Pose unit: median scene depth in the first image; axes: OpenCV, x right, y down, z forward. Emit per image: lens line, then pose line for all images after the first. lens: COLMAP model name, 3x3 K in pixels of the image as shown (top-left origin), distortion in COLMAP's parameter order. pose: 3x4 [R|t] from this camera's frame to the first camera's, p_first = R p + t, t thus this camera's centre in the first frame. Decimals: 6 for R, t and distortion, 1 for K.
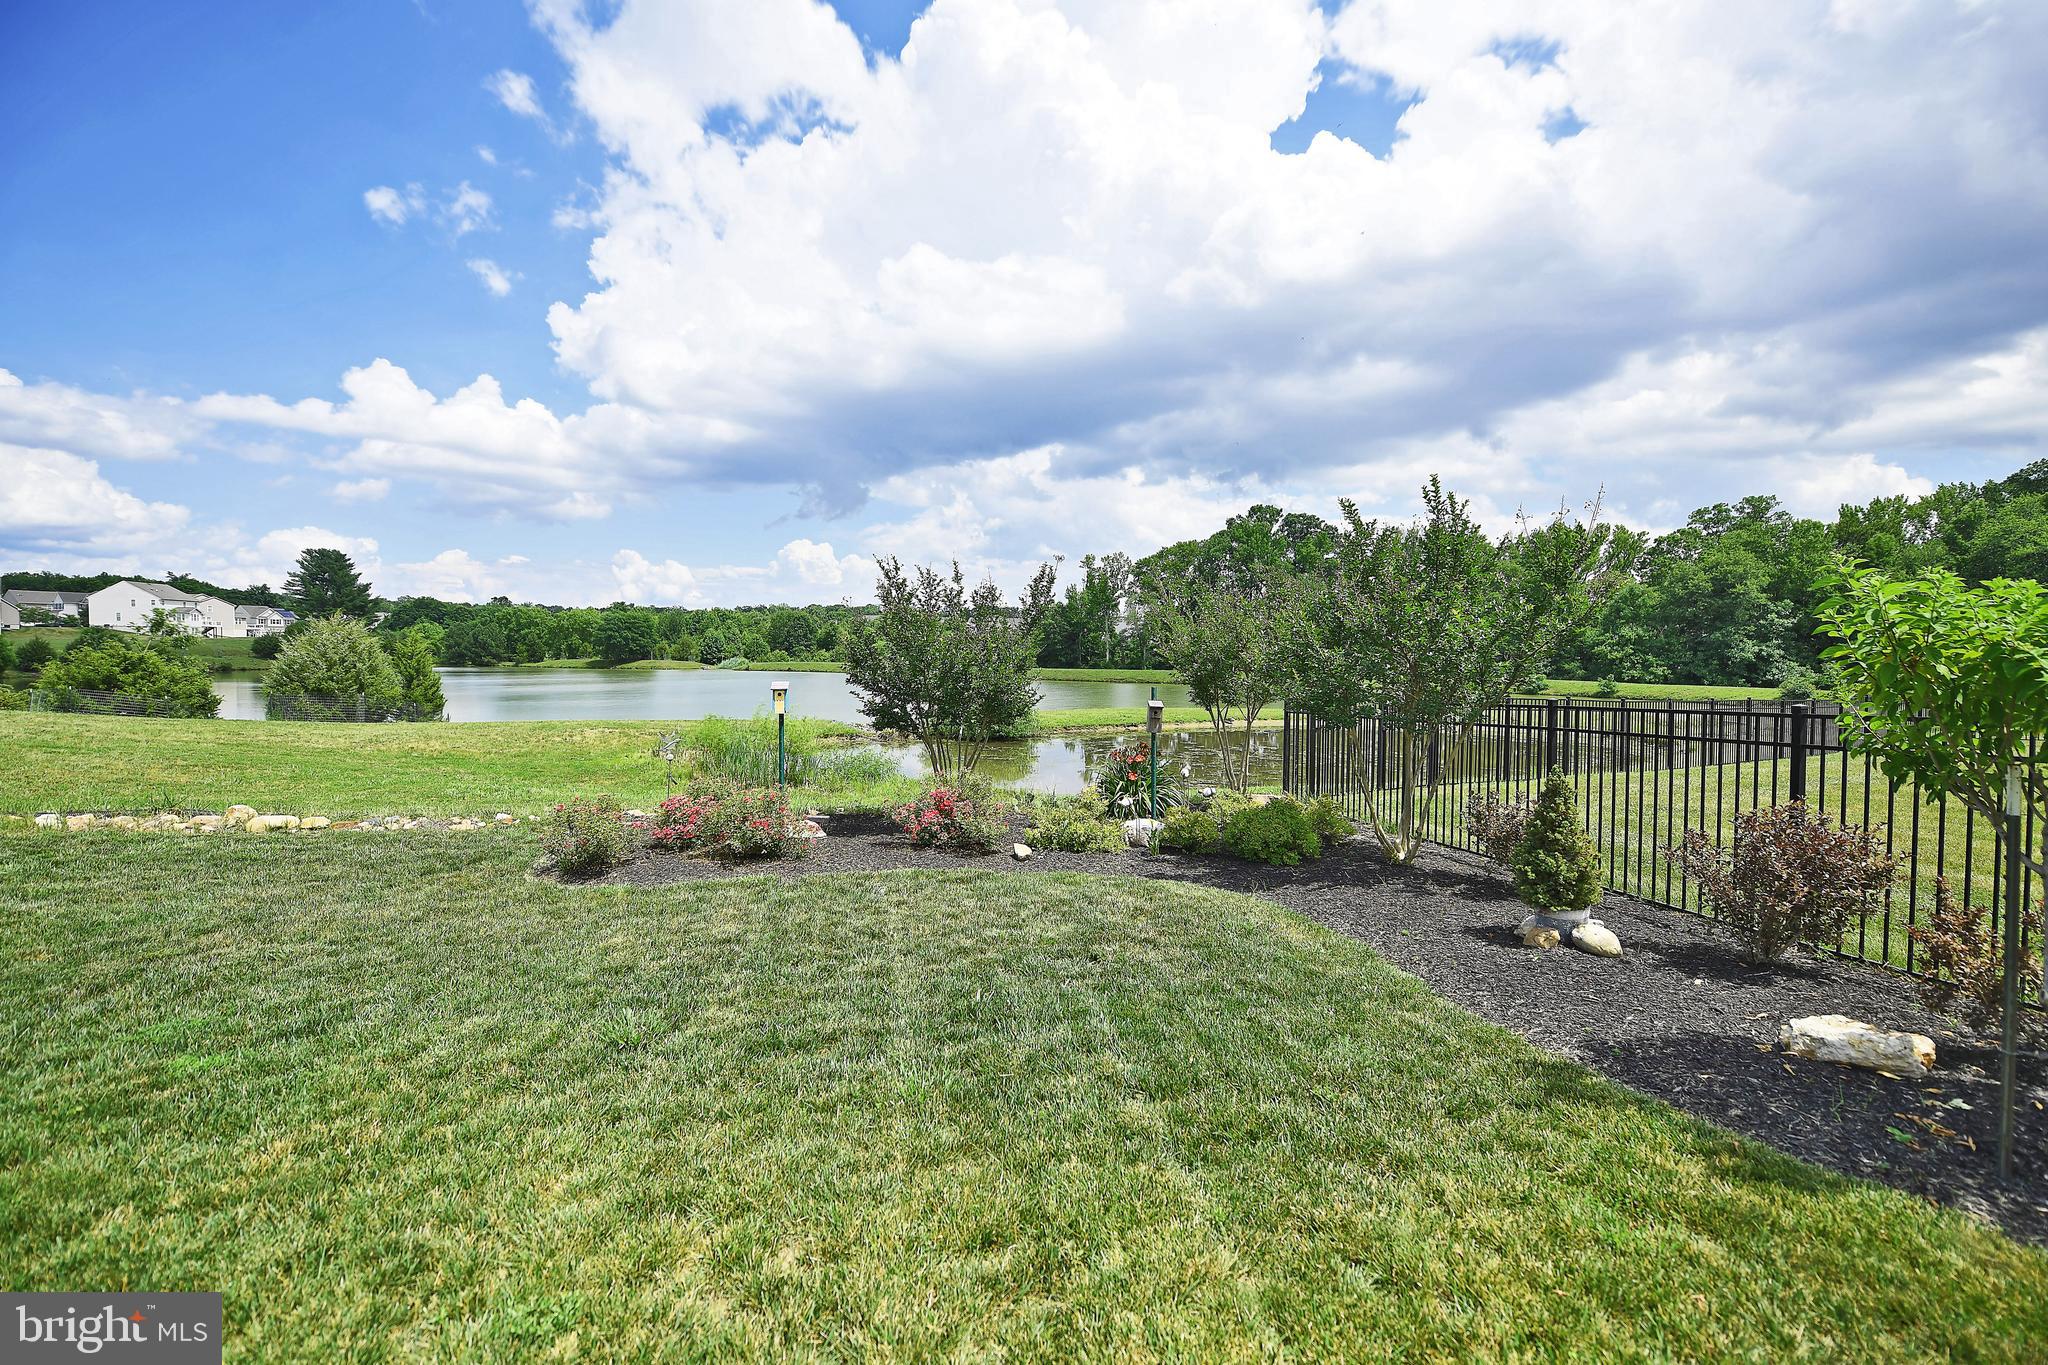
lens RADIAL K [[827.1, 0, 1035.5], [0, 827.1, 673.6], [0, 0, 1]] dist [-0.015208, -0.002139]
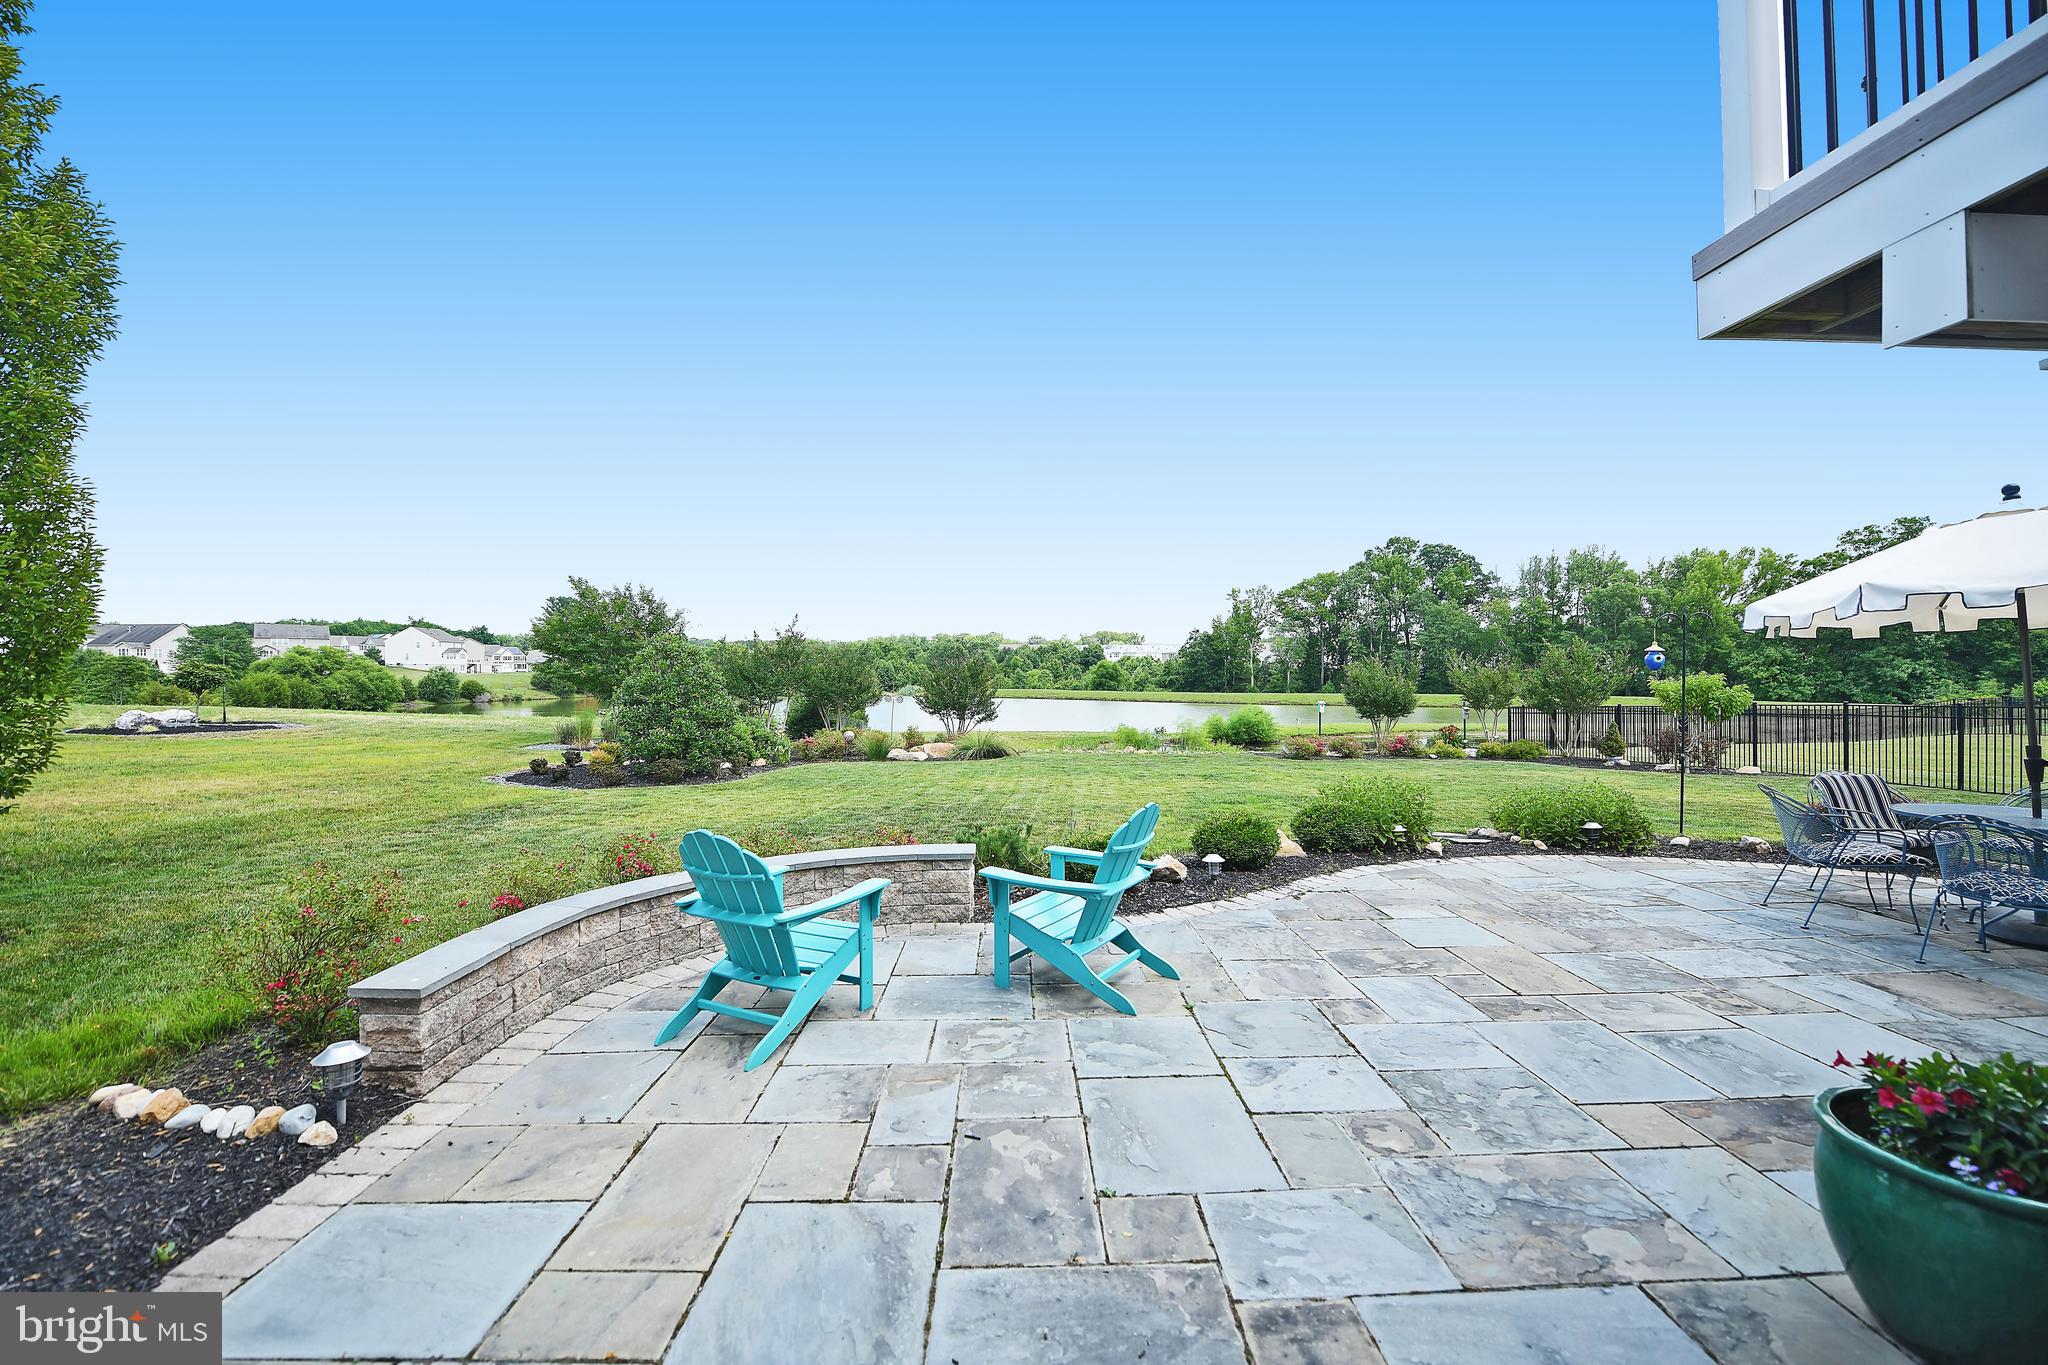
lens RADIAL K [[827.1, 0, 1035.5], [0, 827.1, 673.6], [0, 0, 1]] dist [-0.015208, -0.002139]
pose [[0.991297, -0.011954, -0.131099, -0.064091], [0.008038, 0.999507, -0.030359, -0.000159], [0.131397, 0.029041, 0.990904, -0.131296]]
